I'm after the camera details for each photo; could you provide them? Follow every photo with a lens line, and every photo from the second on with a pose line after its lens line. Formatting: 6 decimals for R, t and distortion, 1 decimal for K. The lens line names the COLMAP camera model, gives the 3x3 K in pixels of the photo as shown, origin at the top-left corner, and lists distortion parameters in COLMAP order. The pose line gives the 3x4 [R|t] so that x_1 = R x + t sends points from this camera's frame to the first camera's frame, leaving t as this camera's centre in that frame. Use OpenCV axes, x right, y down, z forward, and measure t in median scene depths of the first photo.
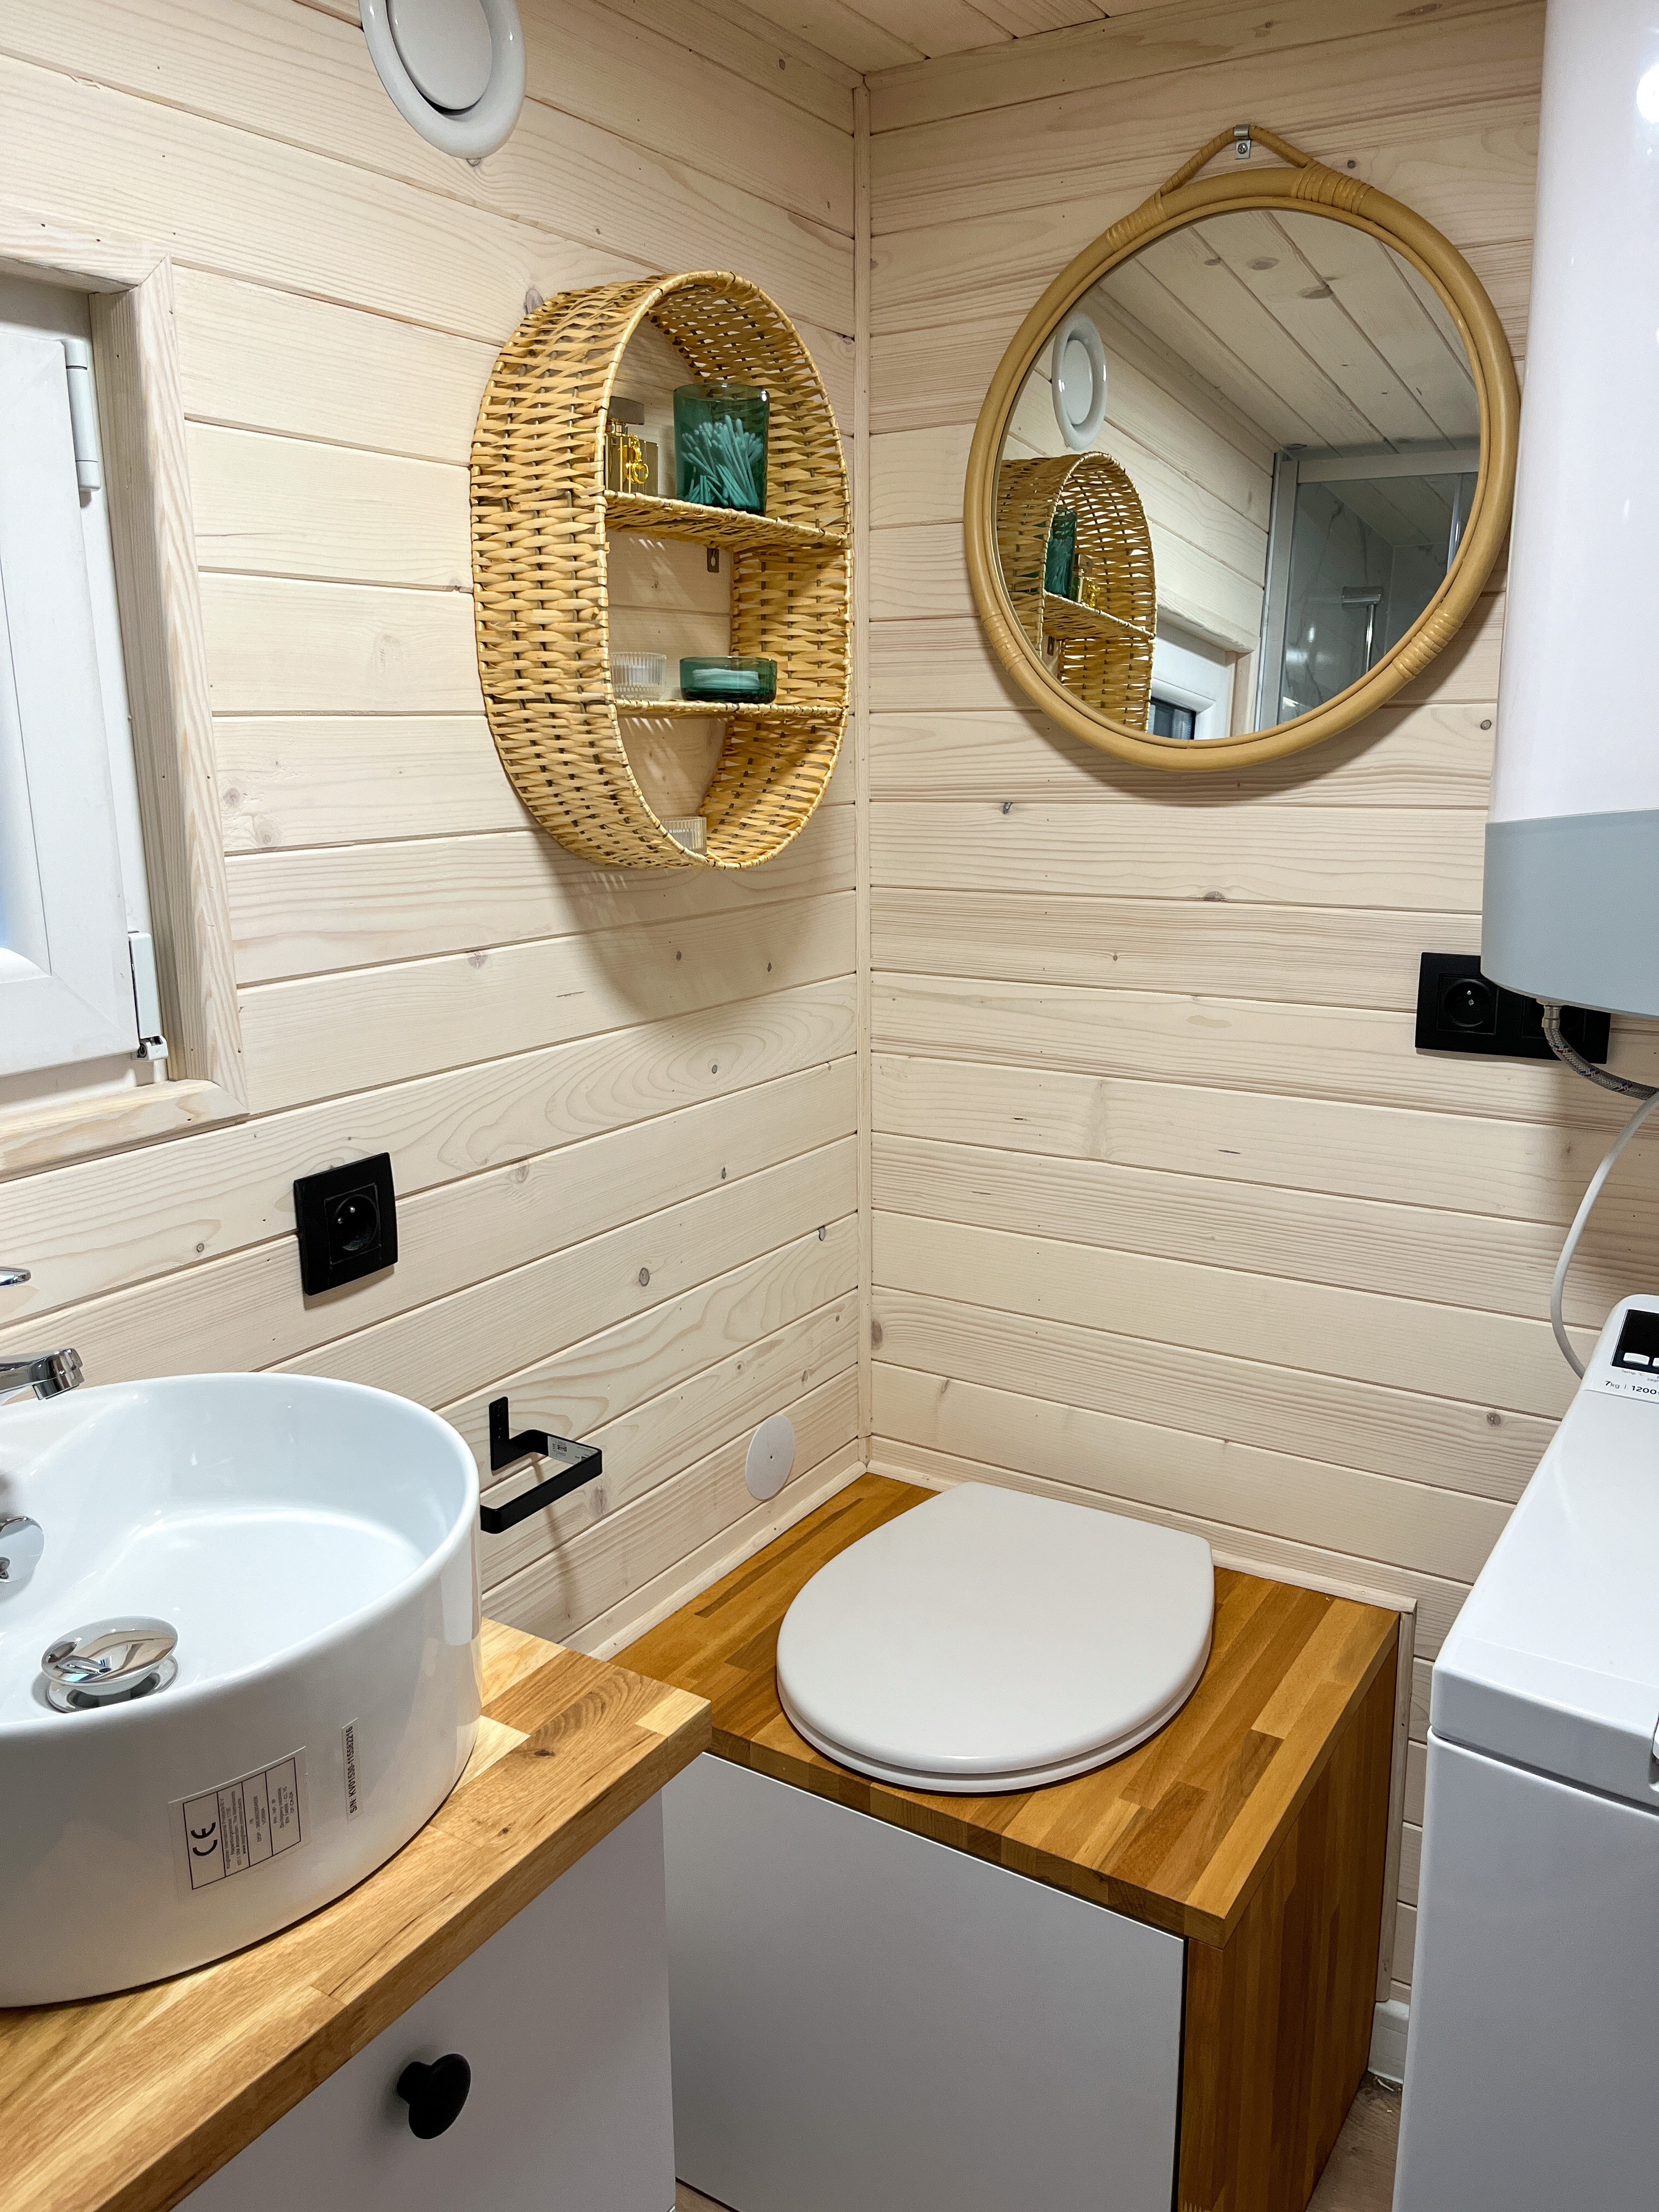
lens RADIAL K [[1683.5, 0, 829.3], [0, 1683.5, 1109.9], [0, 0, 1]] dist [0.057160, -0.078890]
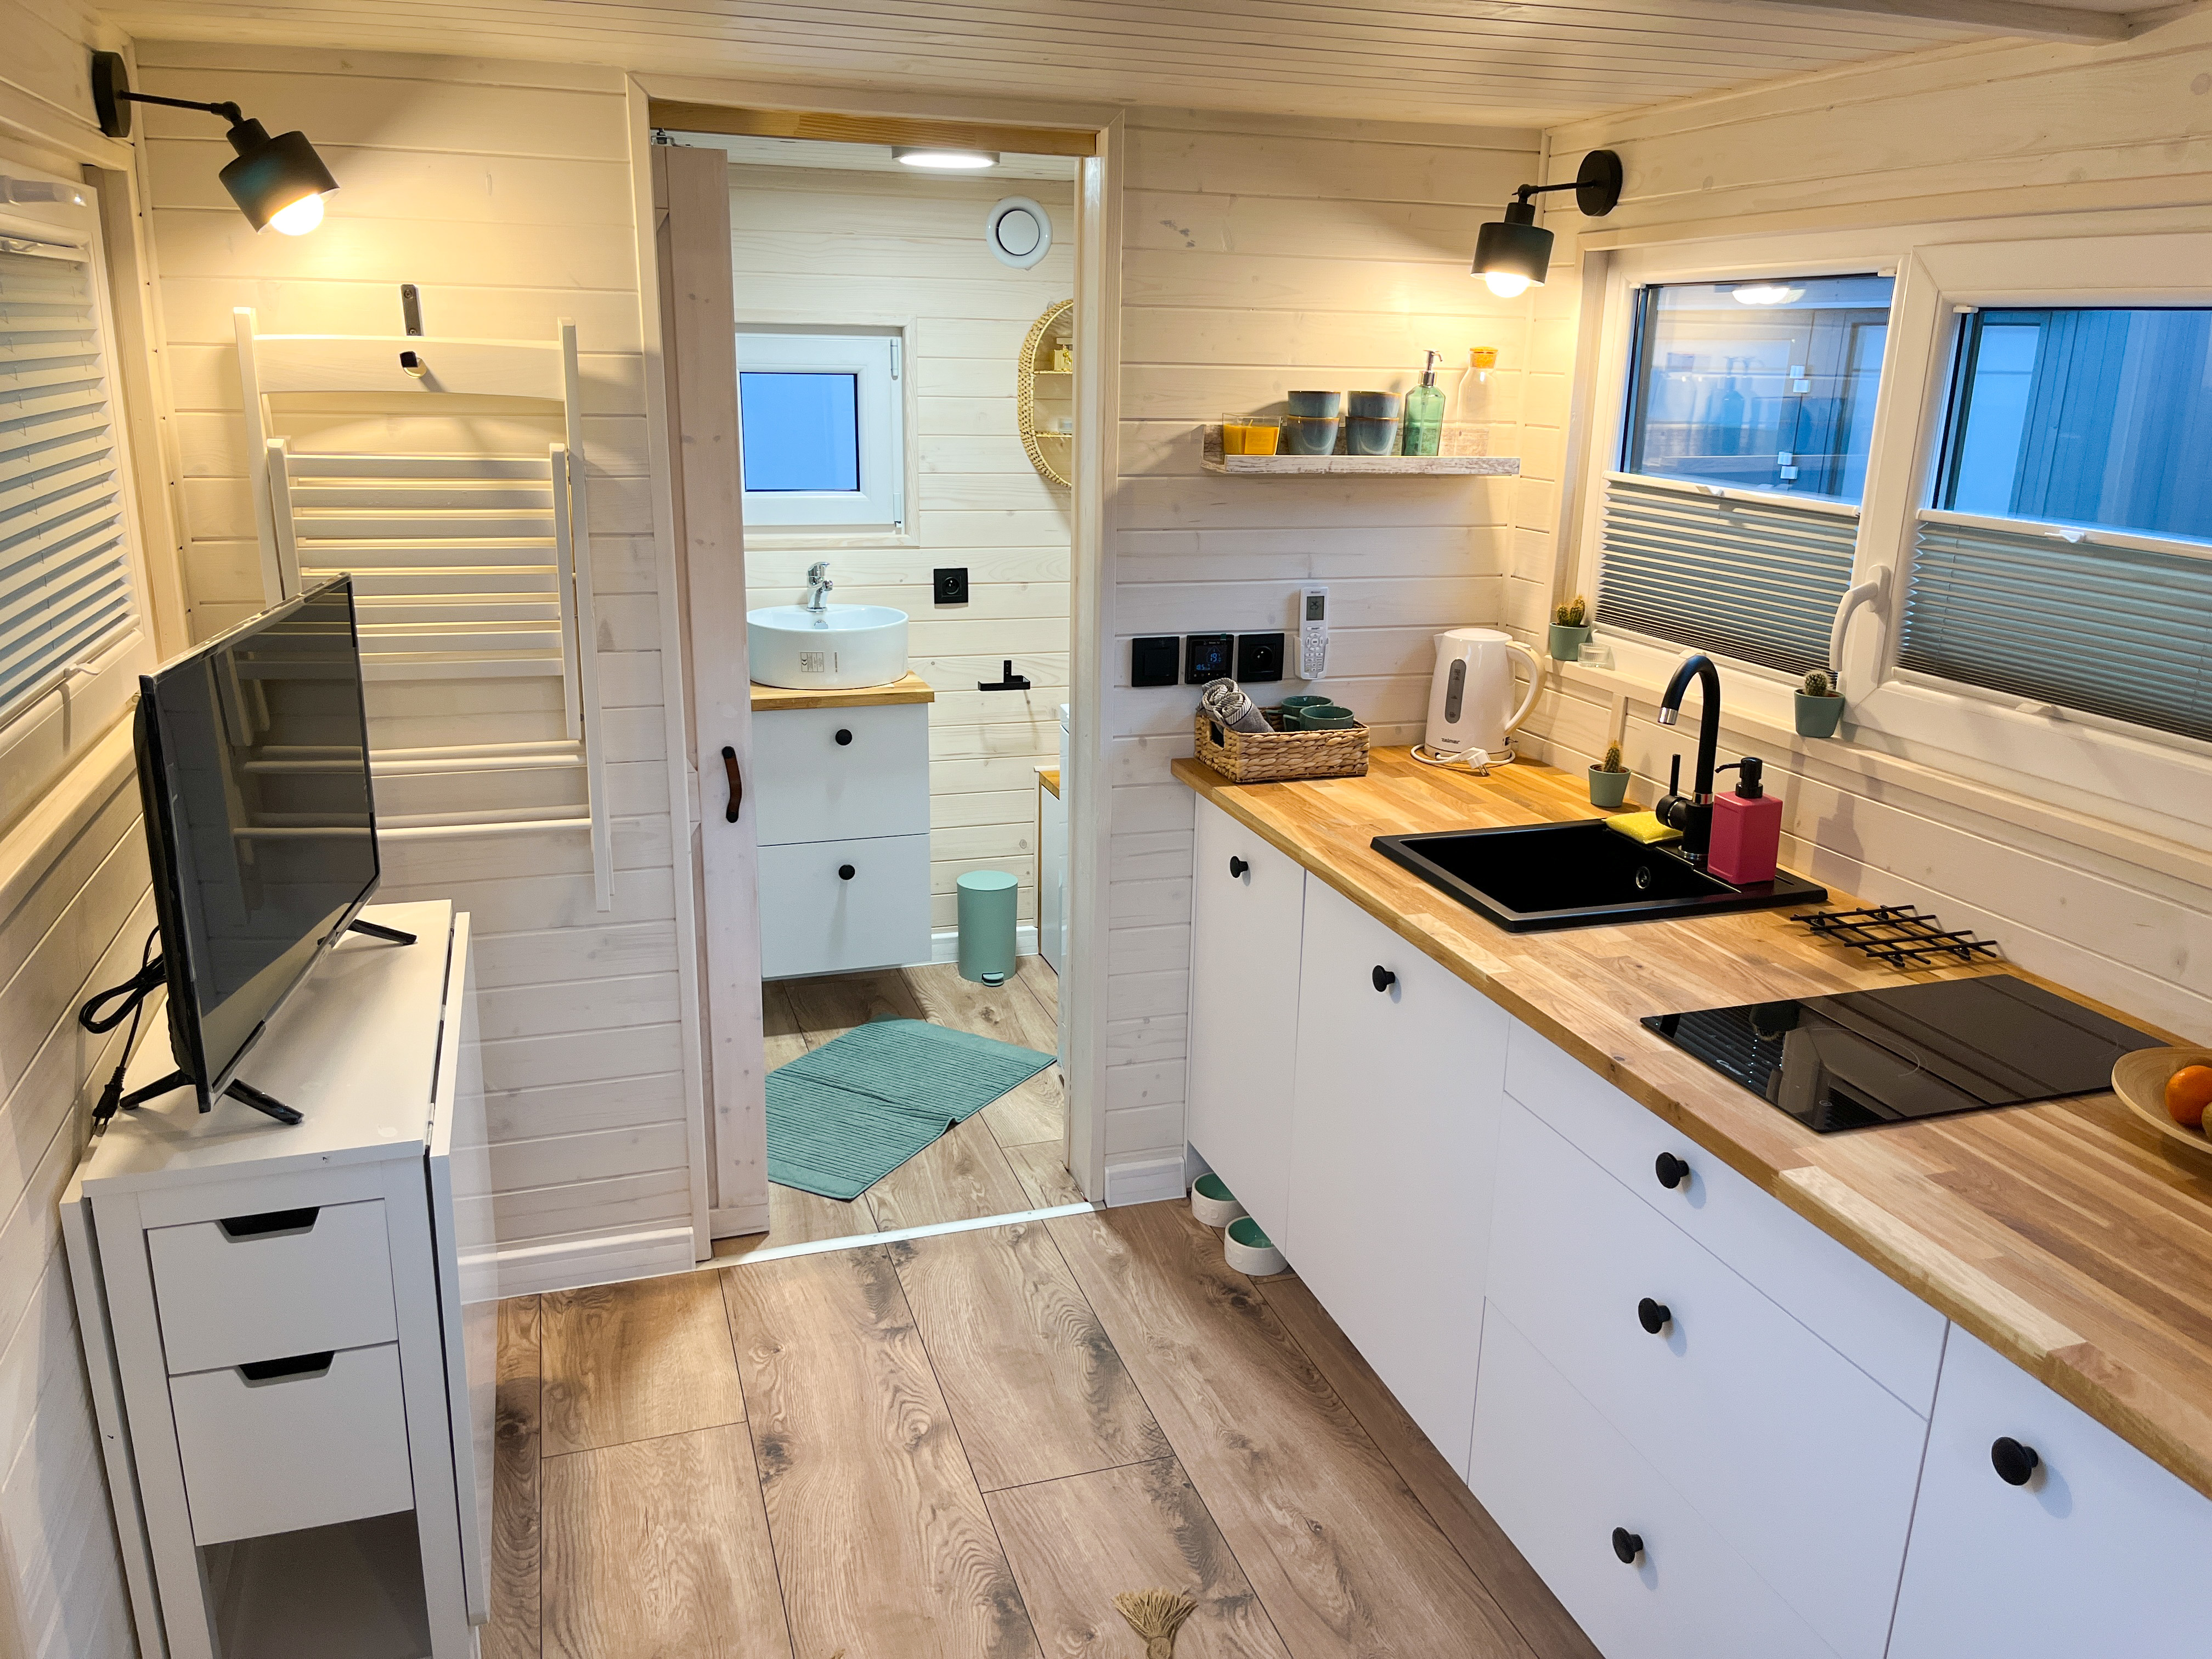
lens RADIAL K [[1683.5, 0, 1116.1], [0, 1683.5, 836.3], [0, 0, 1]] dist [0.057160, -0.078890]
pose [[0.773331, 0.200135, -0.601586, 1.962876], [-0.169685, 0.979589, 0.107760, 0.129360], [0.610873, 0.018746, 0.791506, -1.368031]]
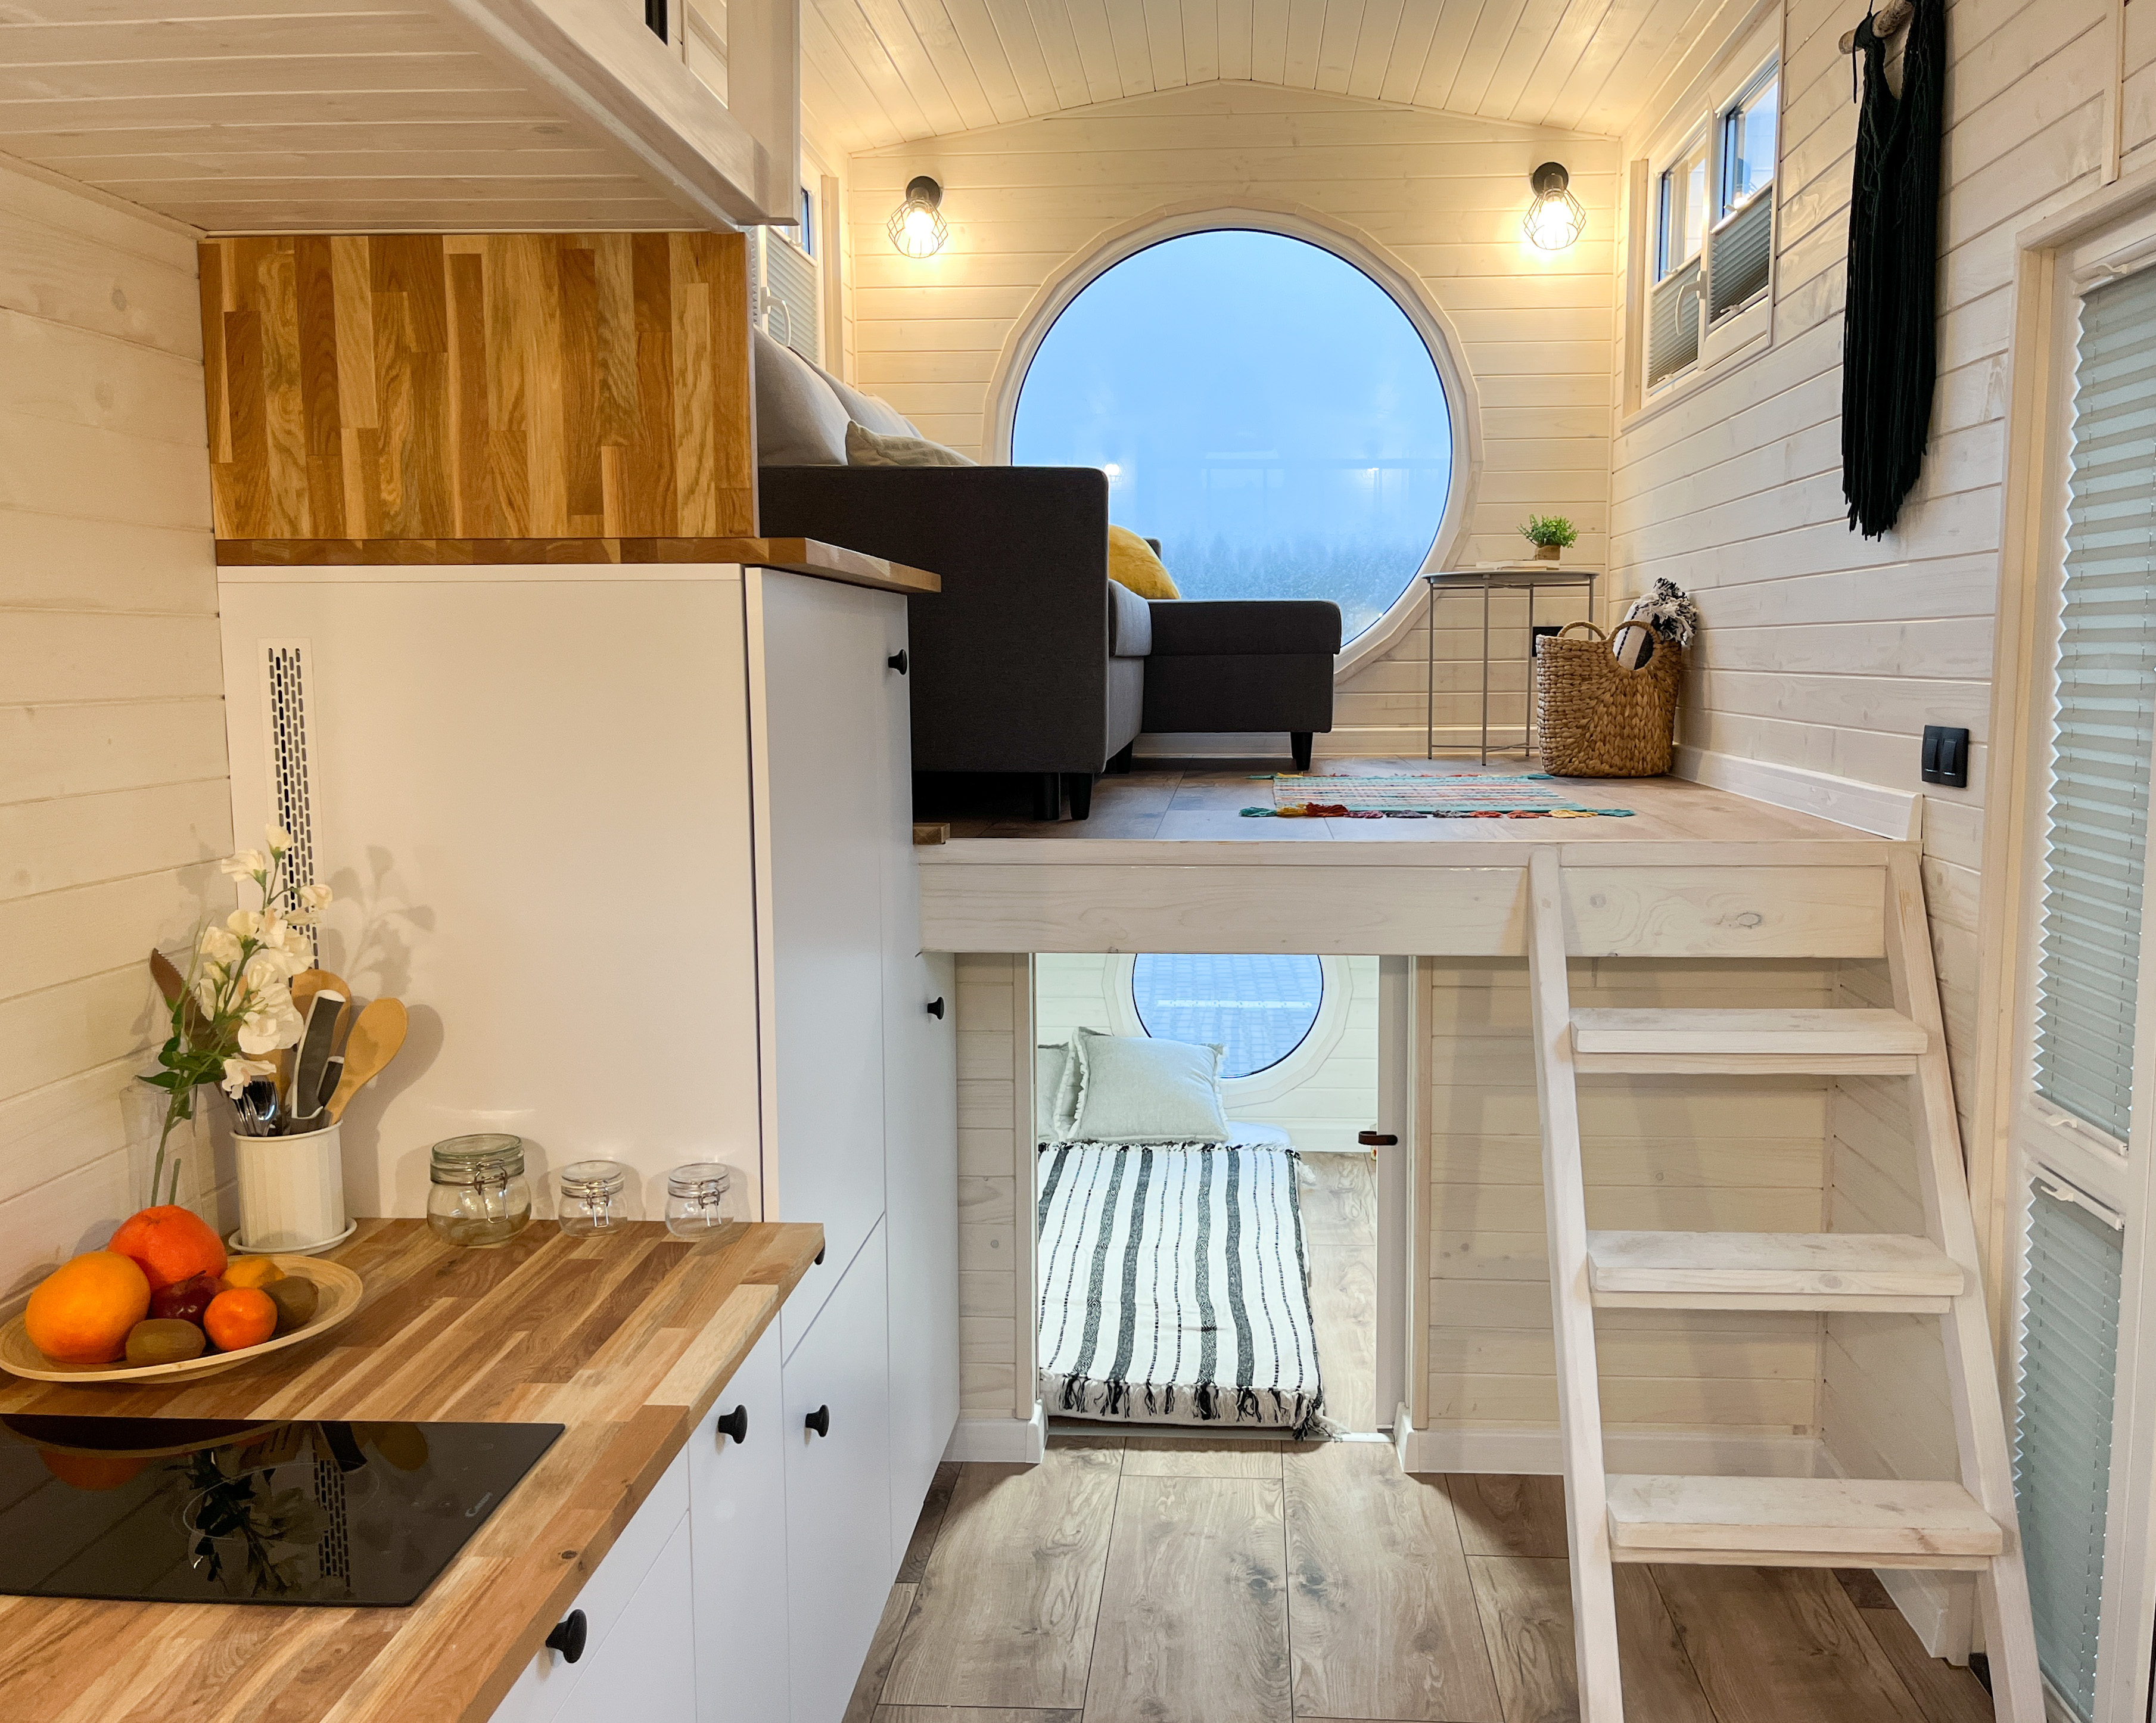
lens RADIAL K [[1814.5, 0, 1146.8], [0, 1814.5, 878.2], [0, 0, 1]] dist [0.031276, -0.019206]
pose [[-0.488443, -0.094556, 0.867458, 0.521839], [0.206851, 0.953230, 0.220378, -0.117651], [-0.847724, 0.287076, -0.446039, 0.028200]]
